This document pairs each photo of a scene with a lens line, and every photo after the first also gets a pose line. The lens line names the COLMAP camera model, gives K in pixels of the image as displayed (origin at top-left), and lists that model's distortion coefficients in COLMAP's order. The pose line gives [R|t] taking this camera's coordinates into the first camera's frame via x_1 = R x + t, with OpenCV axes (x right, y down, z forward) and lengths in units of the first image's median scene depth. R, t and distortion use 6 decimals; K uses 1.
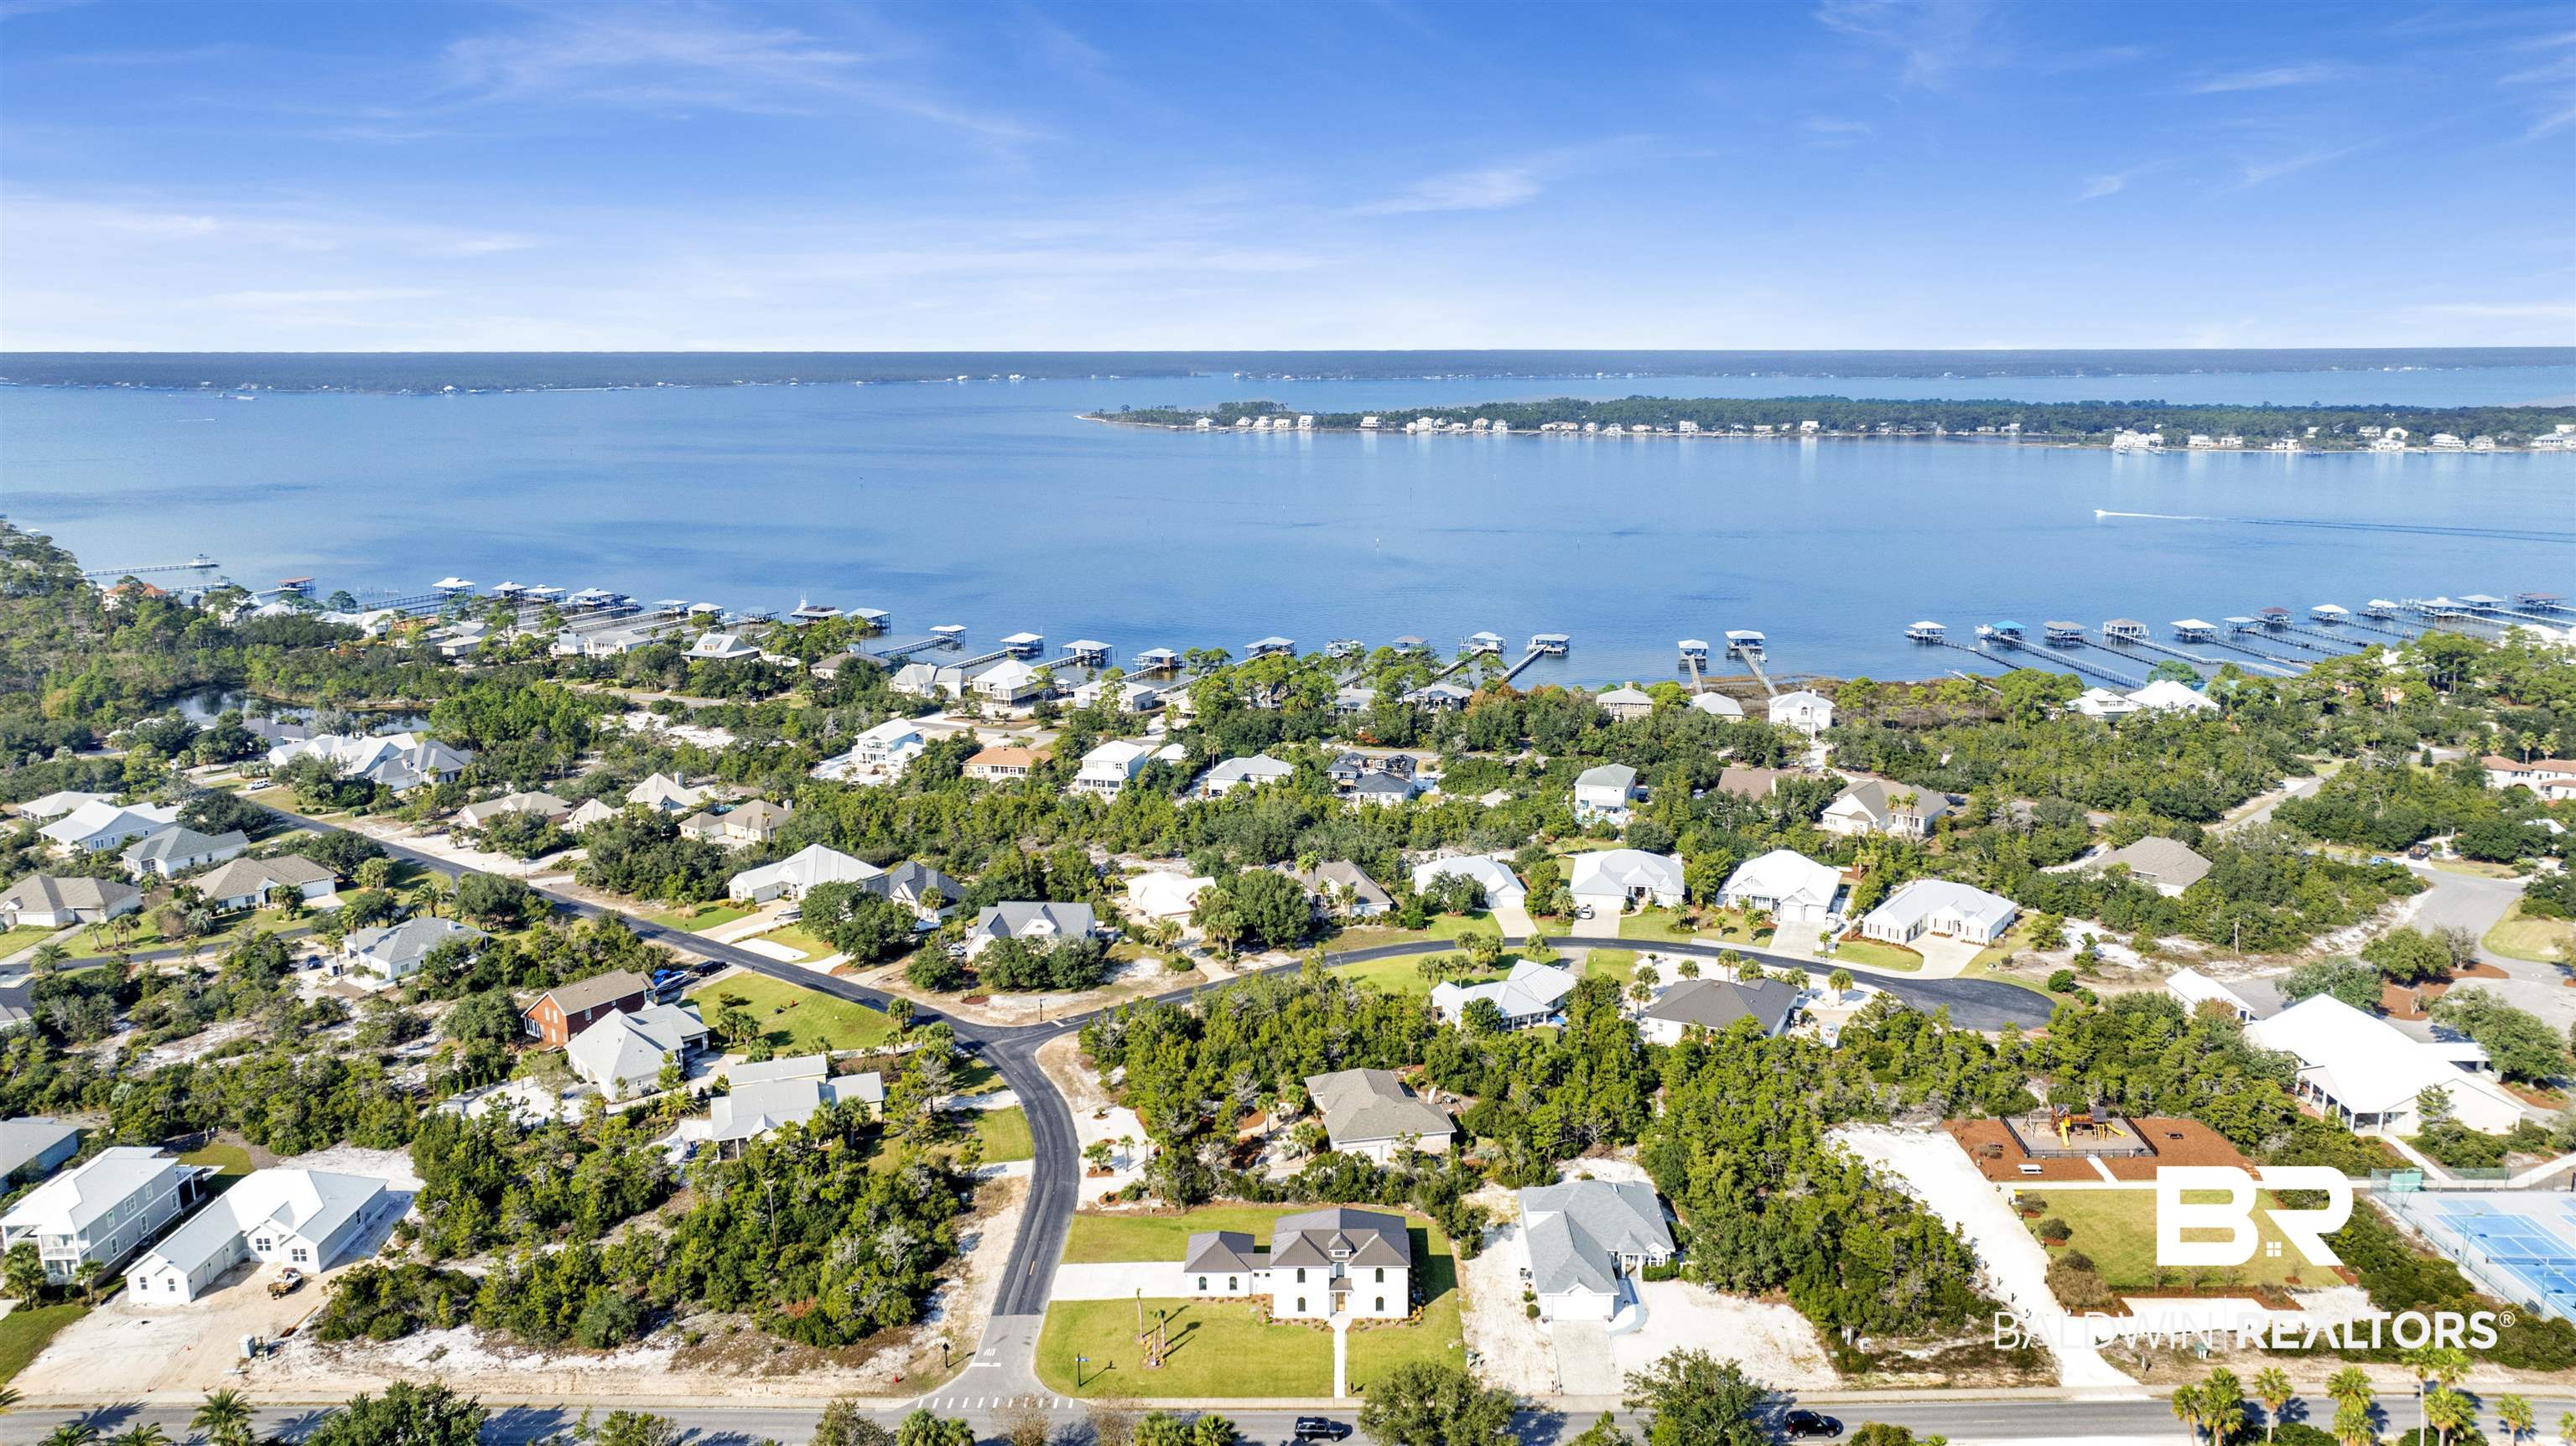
lens RADIAL K [[1768.7, 0, 1286.5], [0, 1768.7, 719.2], [0, 0, 1]] dist [-0.010679, -0.032451]
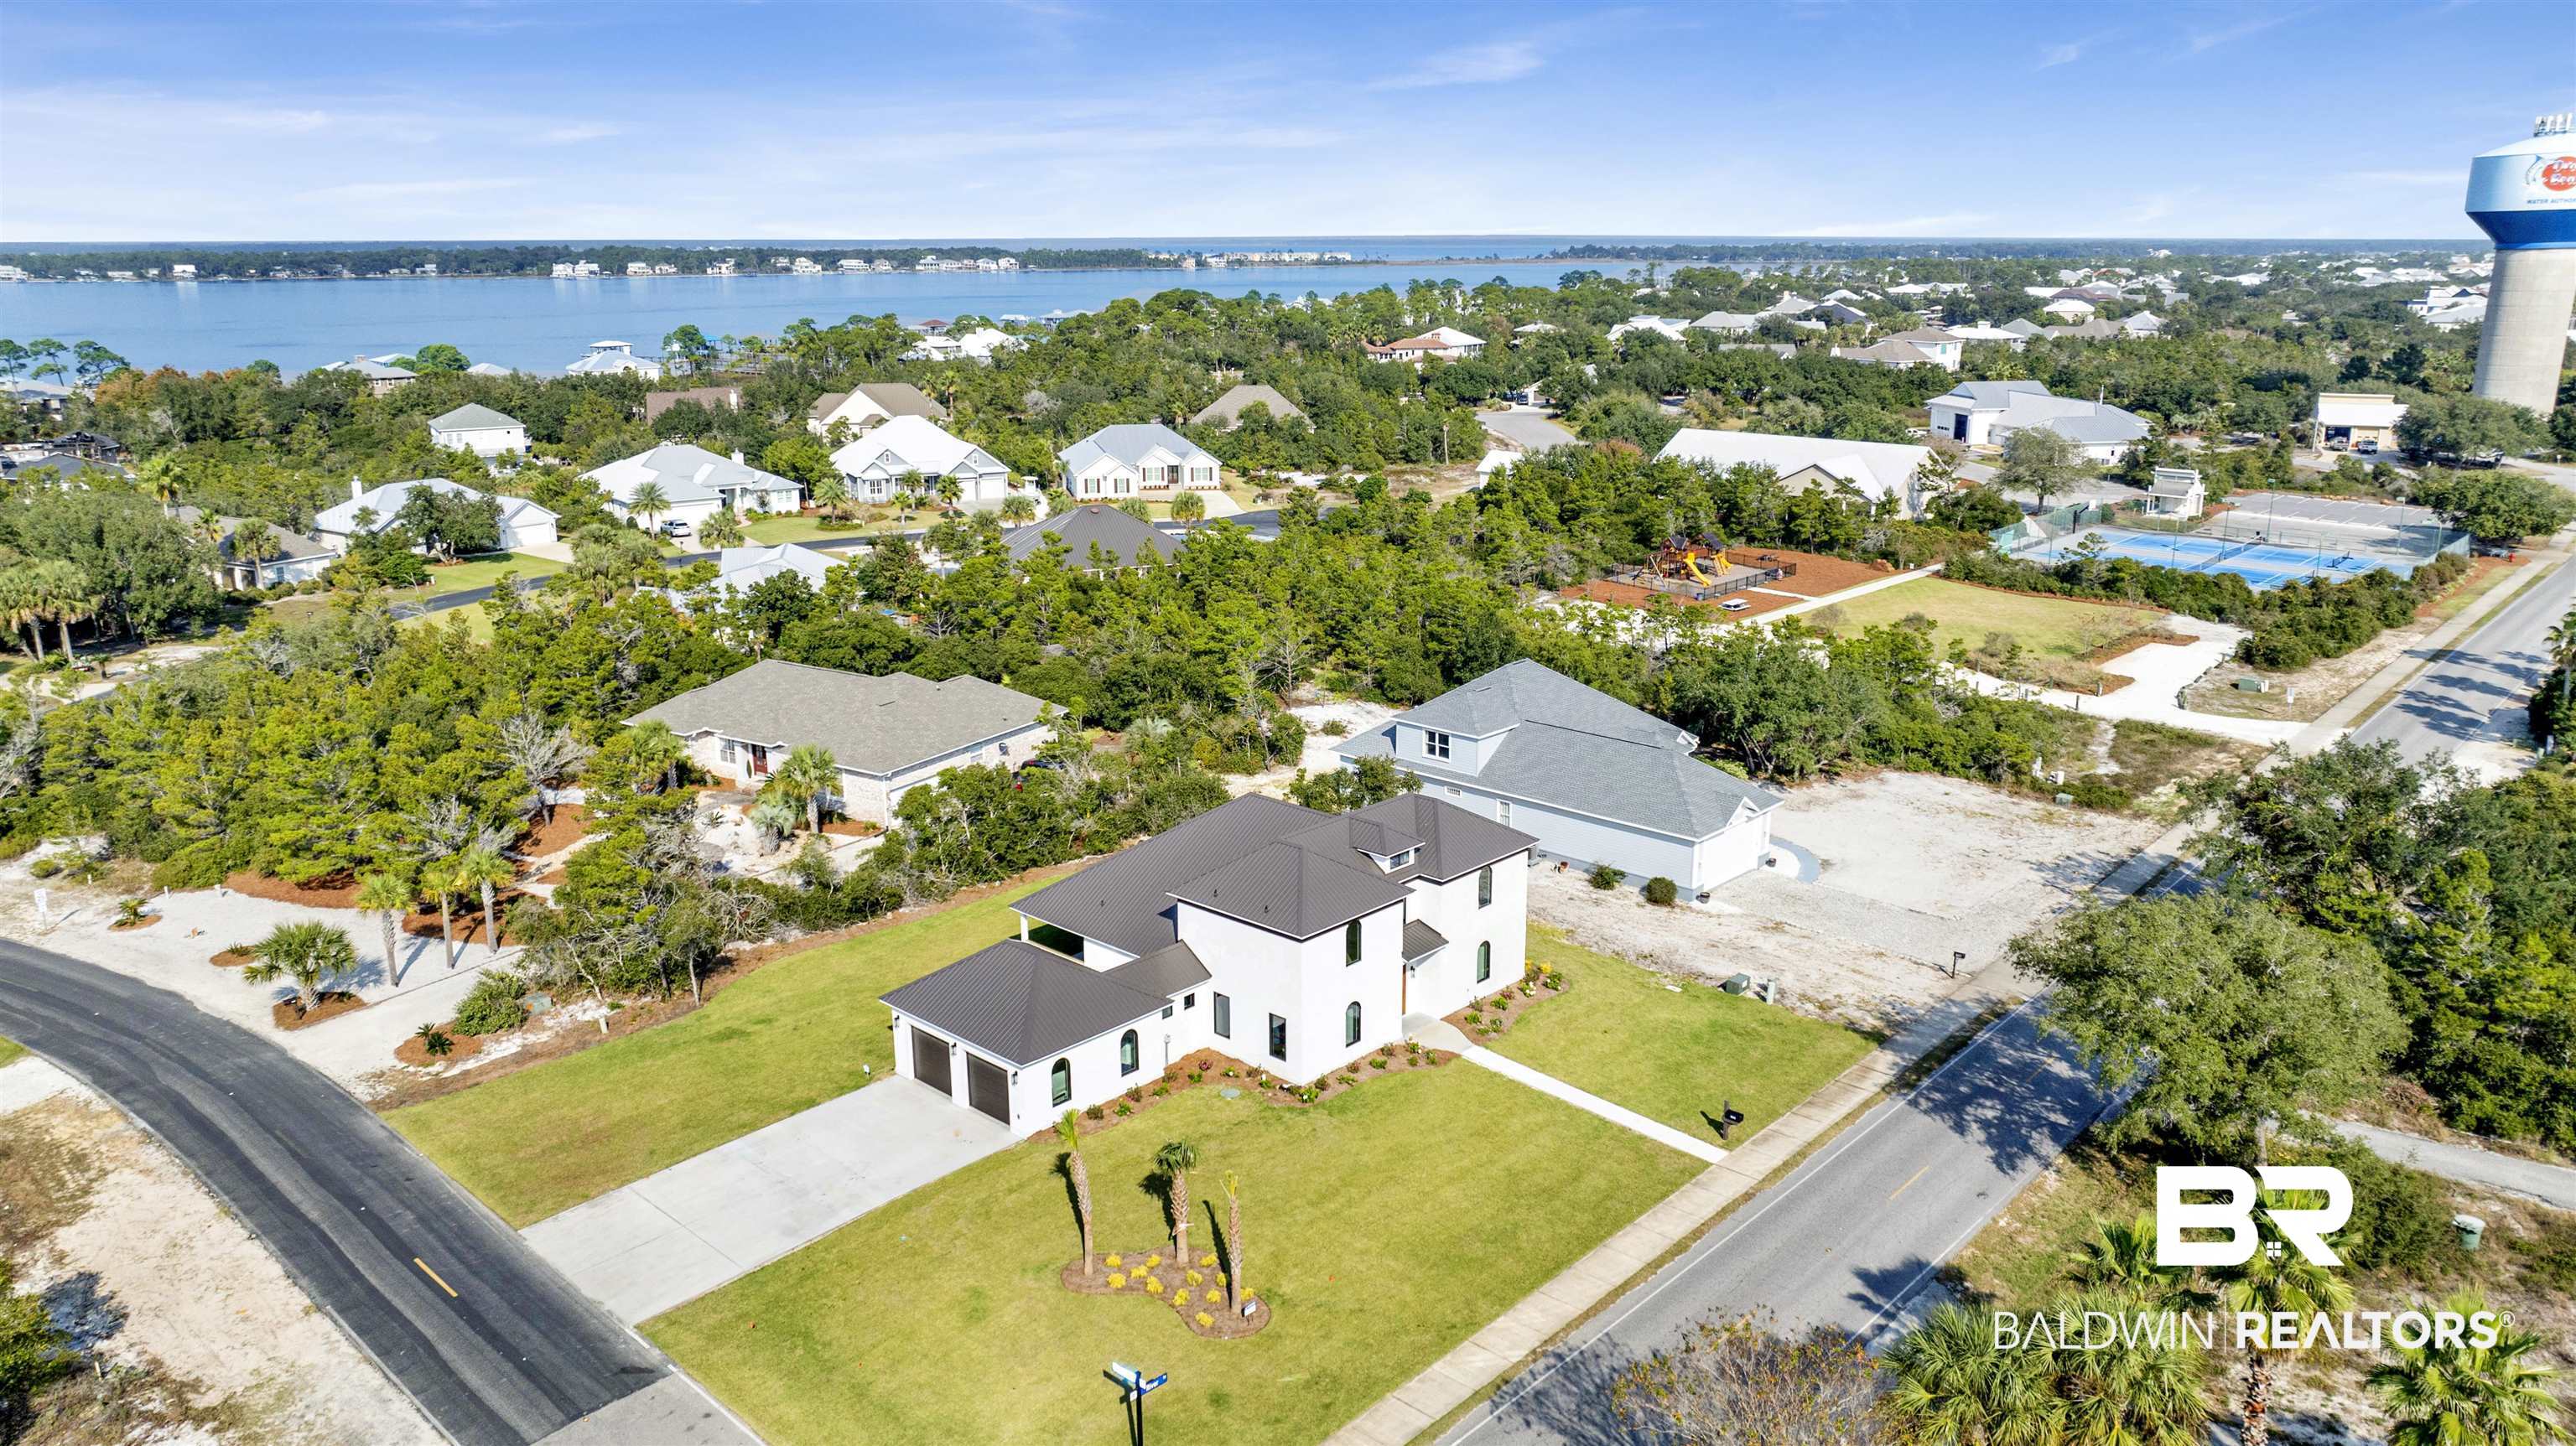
lens RADIAL K [[1828.3, 0, 1287.3], [0, 1828.3, 716.8], [0, 0, 1]] dist [-0.016416, 0.001127]
pose [[0.667156, -0.181614, 0.722440, -0.196165], [0.143545, 0.982992, 0.114554, 0.169731], [-0.730957, 0.027277, 0.681879, 0.568115]]
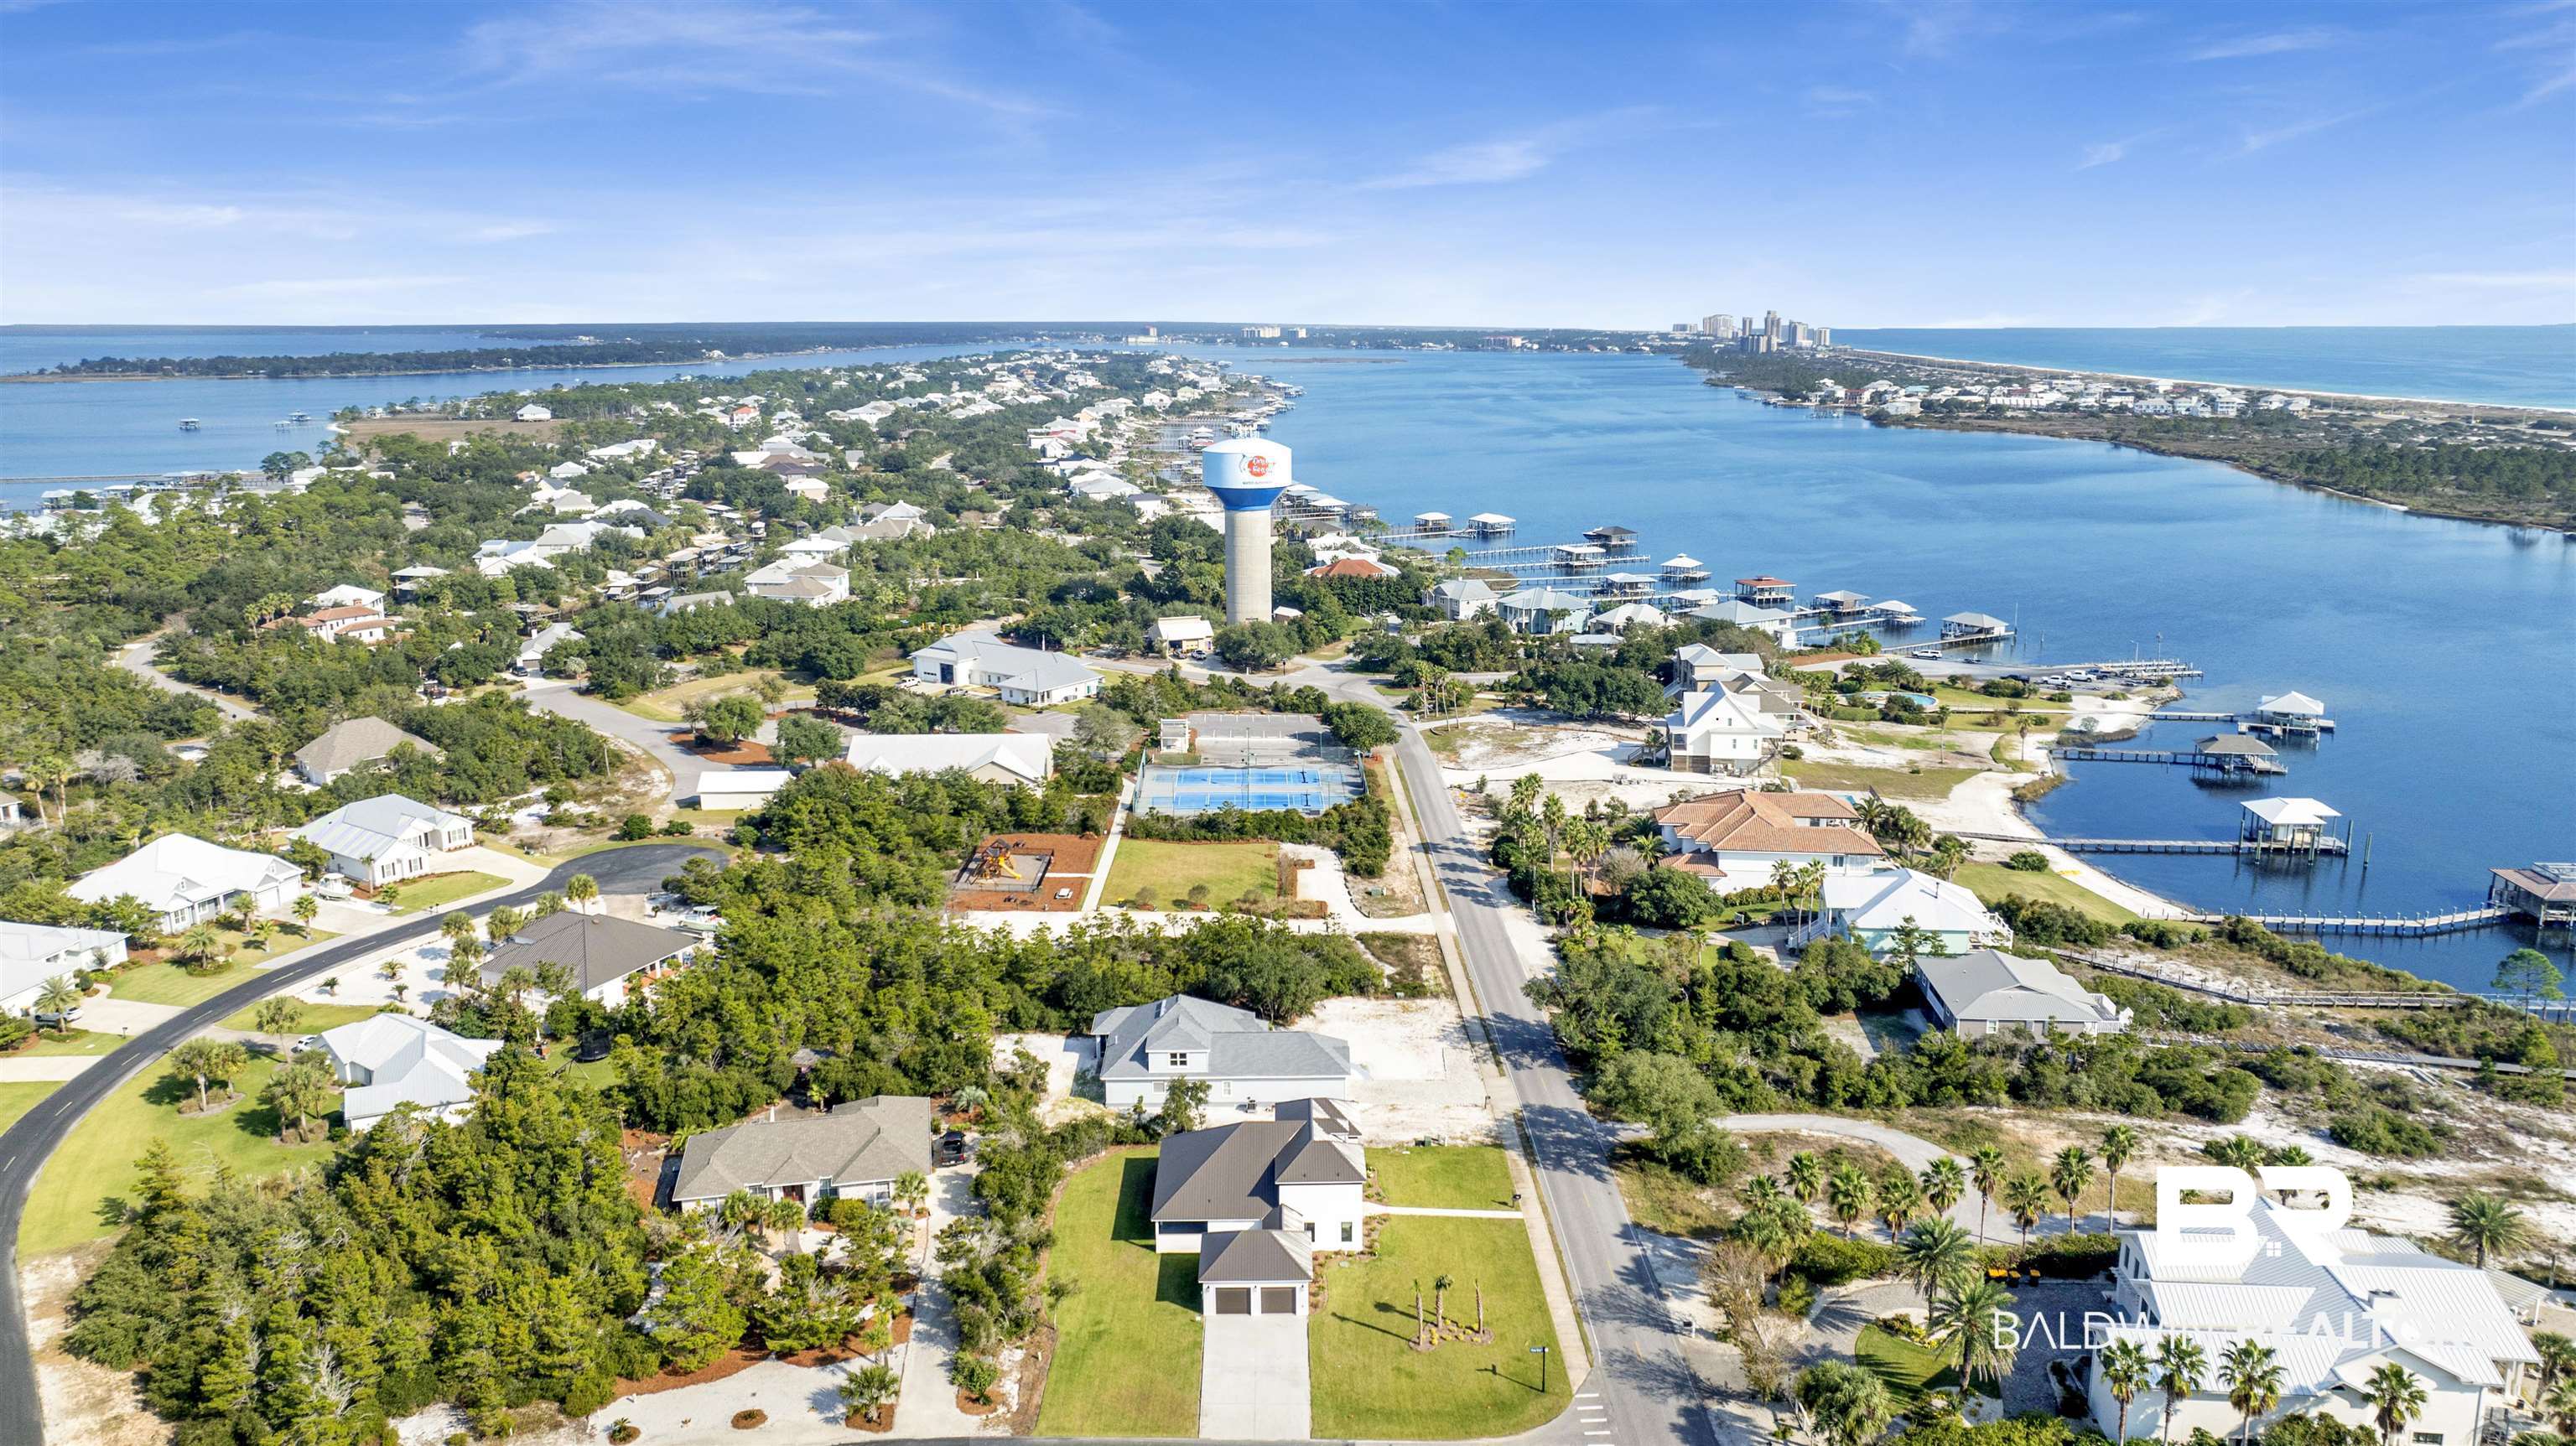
lens RADIAL K [[1828.3, 0, 1287.3], [0, 1828.3, 716.8], [0, 0, 1]] dist [-0.016416, 0.001127]
pose [[-0.028436, -0.205223, 0.978302, -0.548318], [0.198789, 0.957988, 0.206739, -0.036472], [-0.979630, 0.200355, 0.013555, 0.737766]]
